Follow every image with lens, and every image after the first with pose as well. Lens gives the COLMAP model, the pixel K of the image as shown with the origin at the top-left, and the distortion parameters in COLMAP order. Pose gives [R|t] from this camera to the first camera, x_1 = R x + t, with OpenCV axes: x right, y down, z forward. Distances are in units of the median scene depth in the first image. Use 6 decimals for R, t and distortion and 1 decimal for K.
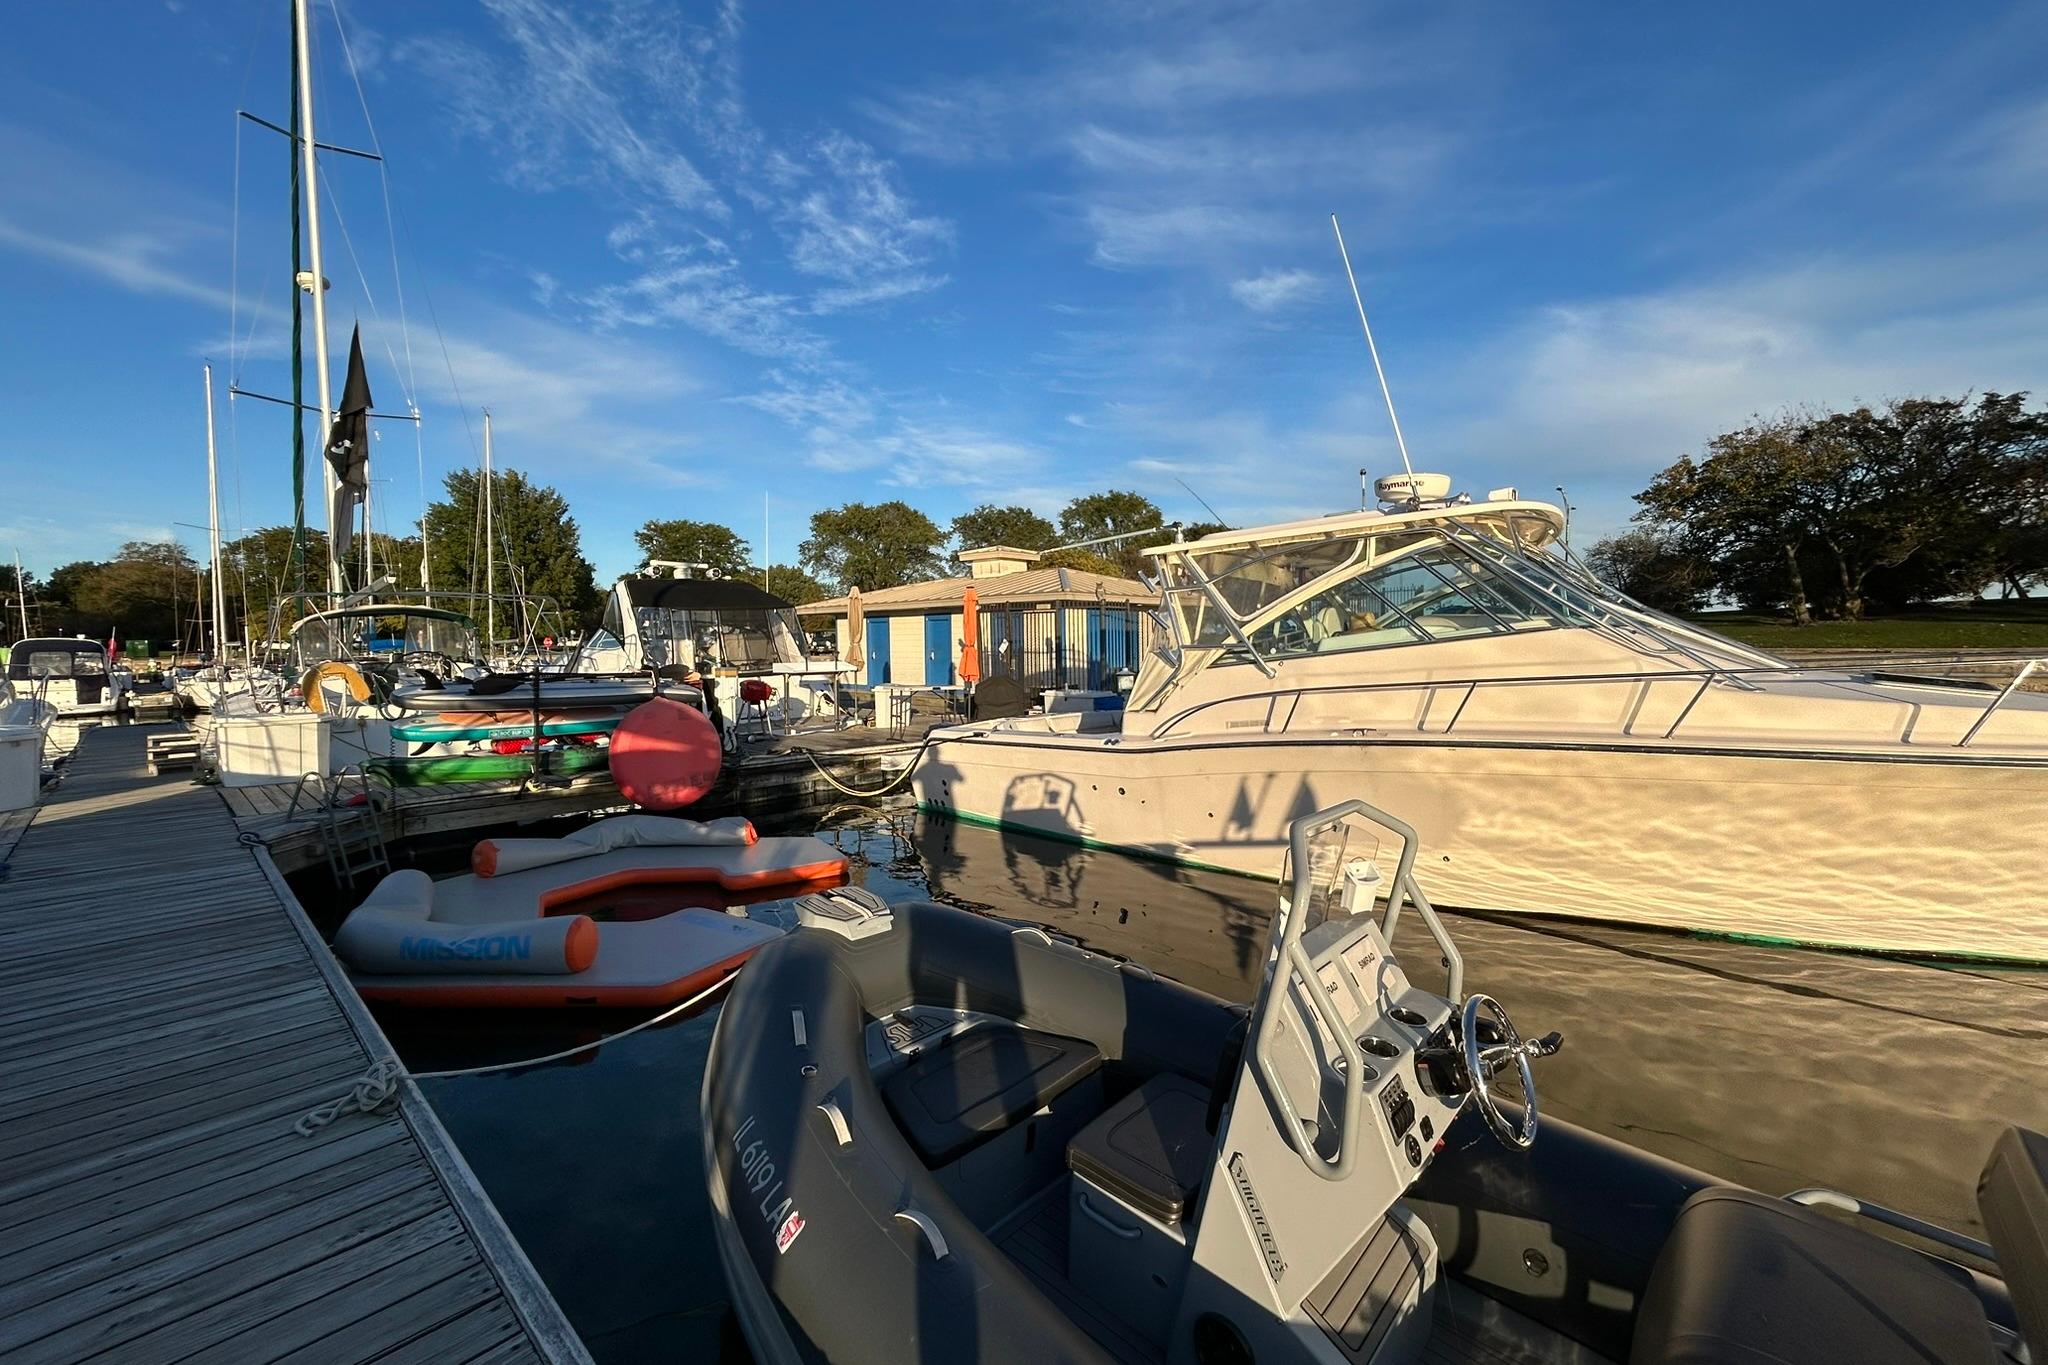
lens RADIAL K [[831.9, 0, 1027.6], [0, 831.9, 675.0], [0, 0, 1]] dist [-0.001371, 0.001115]
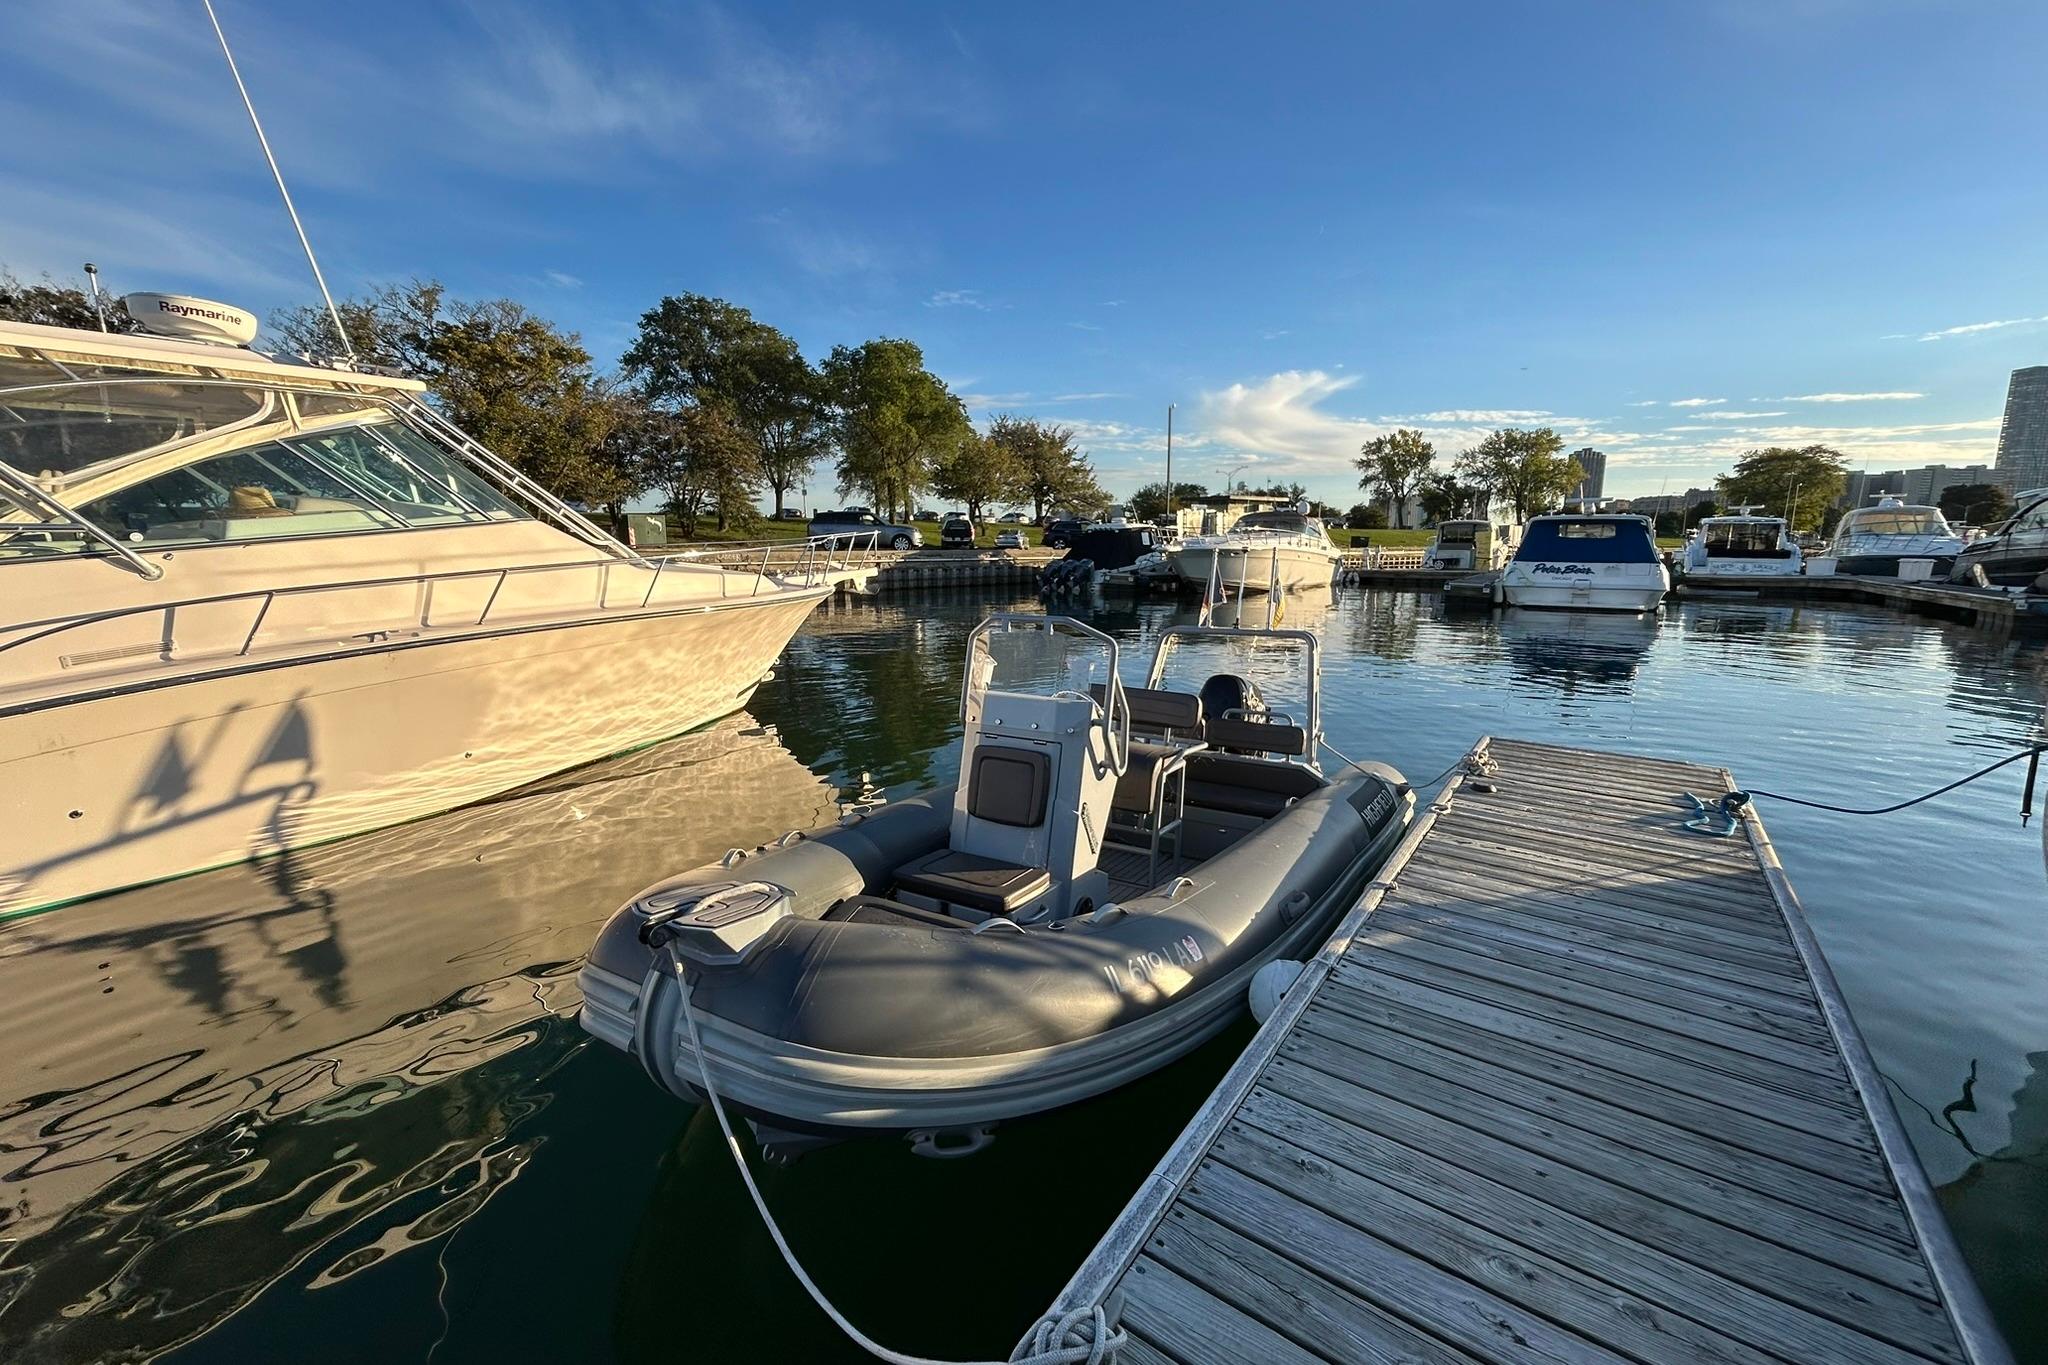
lens RADIAL K [[831.9, 0, 1022.7], [0, 831.9, 679.3], [0, 0, 1]] dist [-0.001371, 0.001115]
pose [[-0.125307, -0.149824, 0.980740, -0.190095], [0.034744, 0.987263, 0.155260, 0.001619], [-0.991509, 0.053530, -0.118506, 0.167753]]
